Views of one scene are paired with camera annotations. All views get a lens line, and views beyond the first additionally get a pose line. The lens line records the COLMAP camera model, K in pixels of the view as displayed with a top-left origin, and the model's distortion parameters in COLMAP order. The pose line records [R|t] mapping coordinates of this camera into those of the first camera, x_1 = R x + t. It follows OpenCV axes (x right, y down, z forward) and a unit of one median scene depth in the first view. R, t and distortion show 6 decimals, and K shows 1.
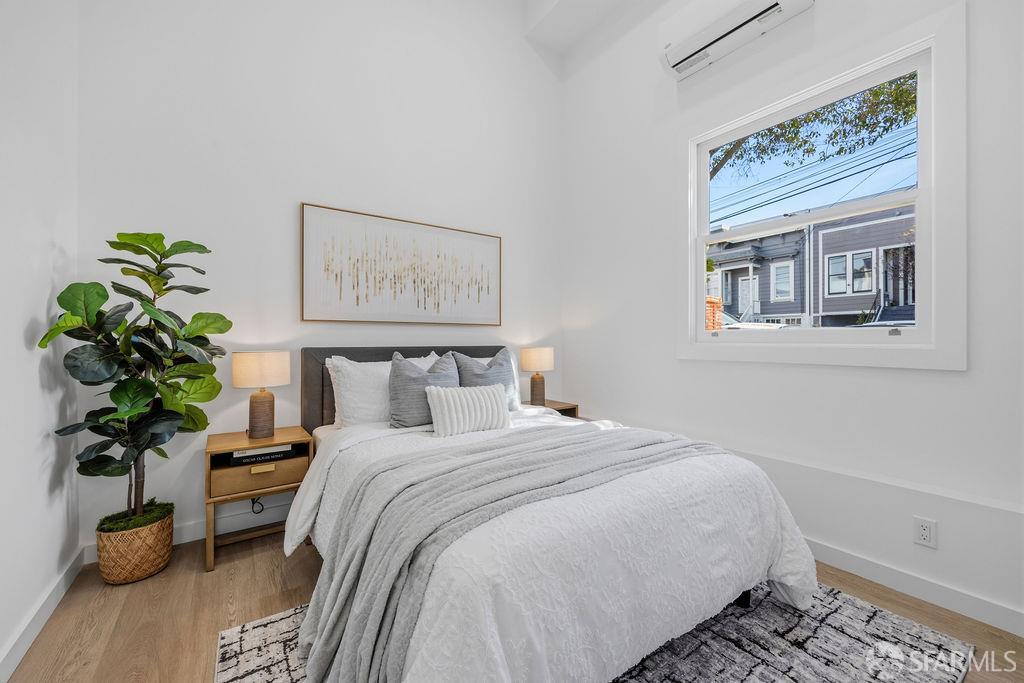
lens RADIAL K [[406.4, 0, 512.0], [0, 406.4, 341.5], [0, 0, 1]] dist [0.000612, 0.000078]
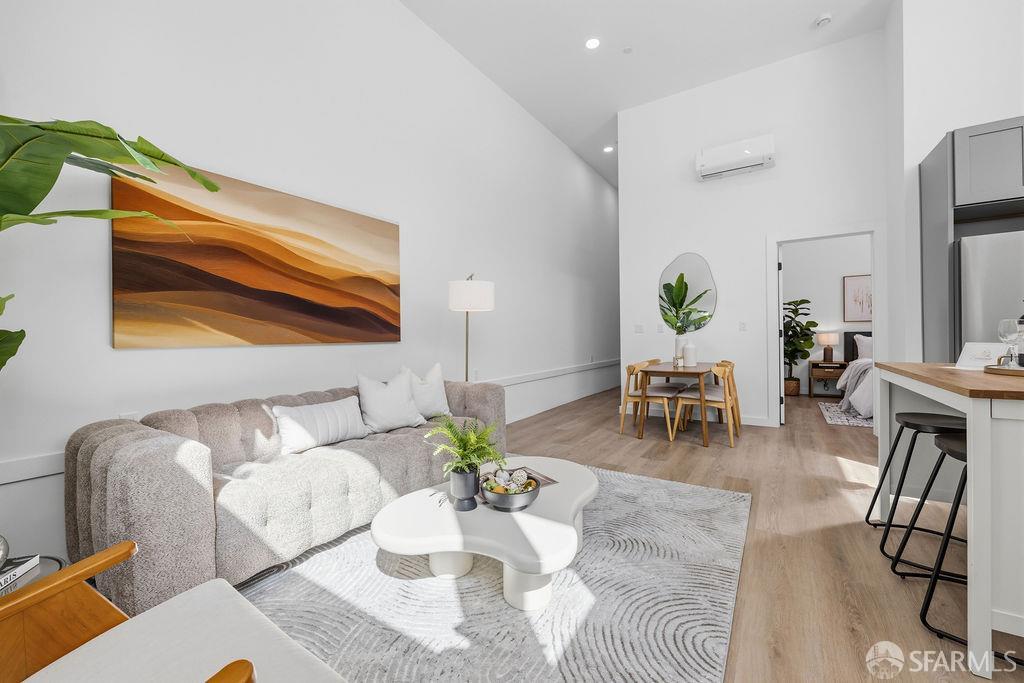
lens RADIAL K [[406.4, 0, 512.0], [0, 406.4, 341.5], [0, 0, 1]] dist [0.000612, 0.000078]
pose [[0.367209, 0.005501, -0.930122, 1.380915], [0.015431, 0.999809, 0.012005, 0.016316], [0.930010, -0.018761, 0.367054, -2.378905]]
